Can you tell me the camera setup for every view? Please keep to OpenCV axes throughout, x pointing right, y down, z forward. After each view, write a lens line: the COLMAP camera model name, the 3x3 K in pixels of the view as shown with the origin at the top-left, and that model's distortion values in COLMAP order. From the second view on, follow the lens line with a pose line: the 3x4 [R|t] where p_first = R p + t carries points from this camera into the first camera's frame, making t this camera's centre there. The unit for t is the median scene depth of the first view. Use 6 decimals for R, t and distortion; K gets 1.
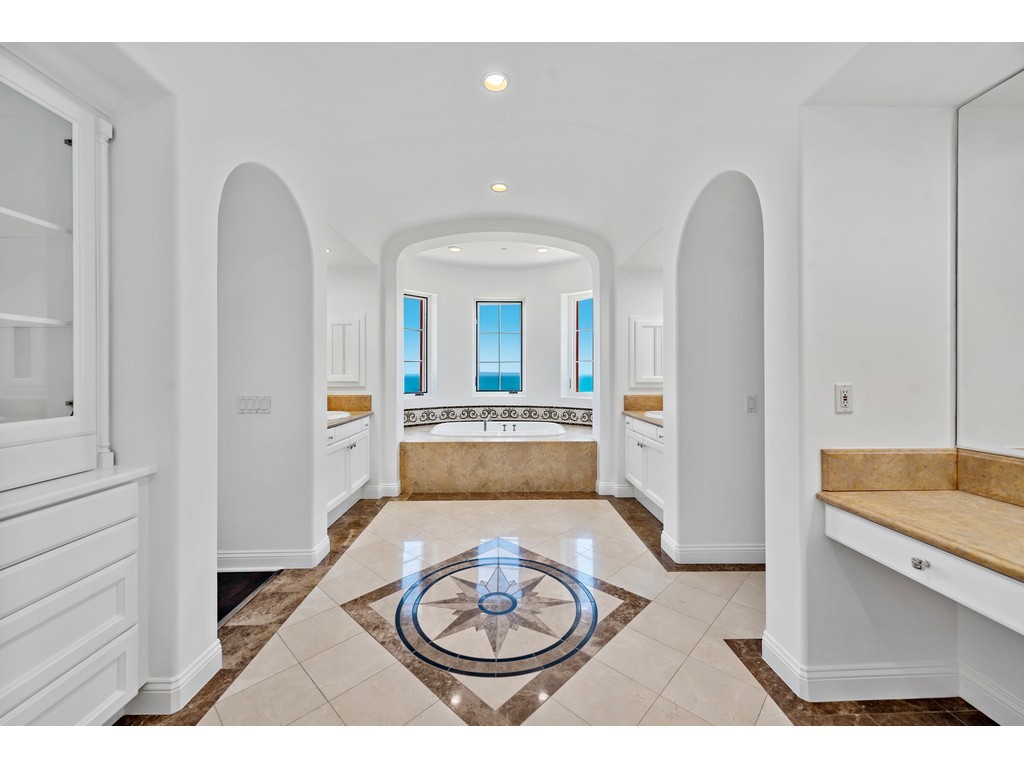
lens RADIAL K [[403.8, 0, 515.2], [0, 403.8, 379.7], [0, 0, 1]] dist [0.001565, -0.000118]
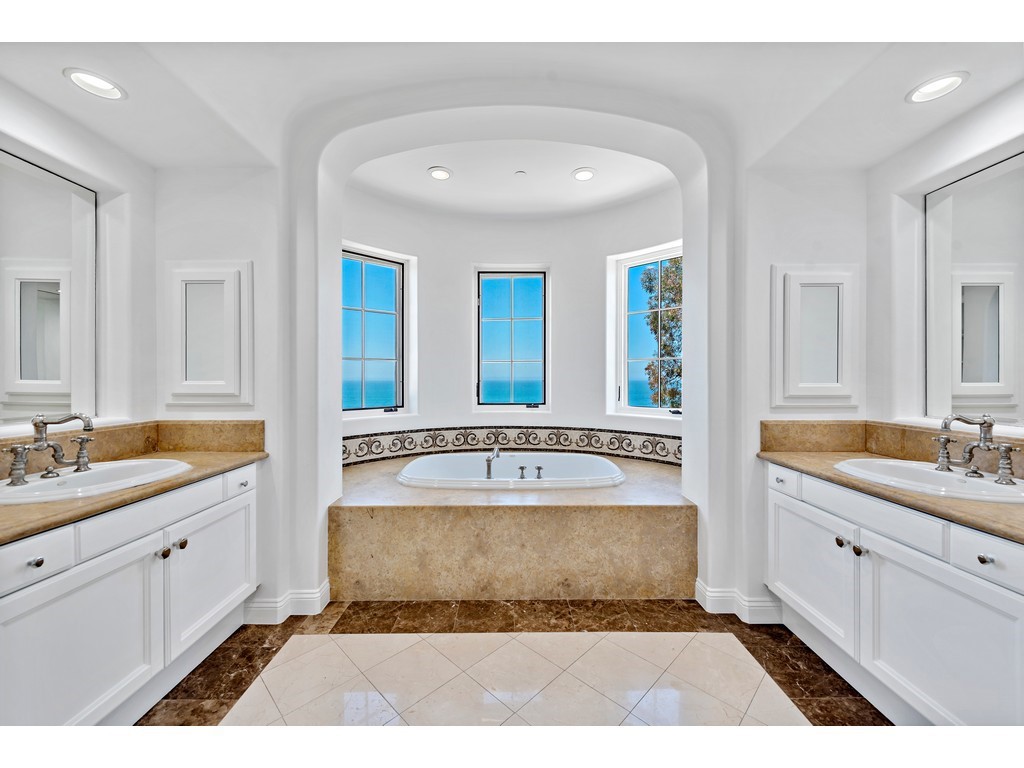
lens RADIAL K [[403.8, 0, 515.2], [0, 403.8, 379.7], [0, 0, 1]] dist [0.001565, -0.000118]
pose [[0.999728, -0.000004, -0.023319, -0.025350], [-0.000265, 0.999934, -0.011513, -0.007290], [0.023317, 0.011516, 0.999662, 0.461739]]
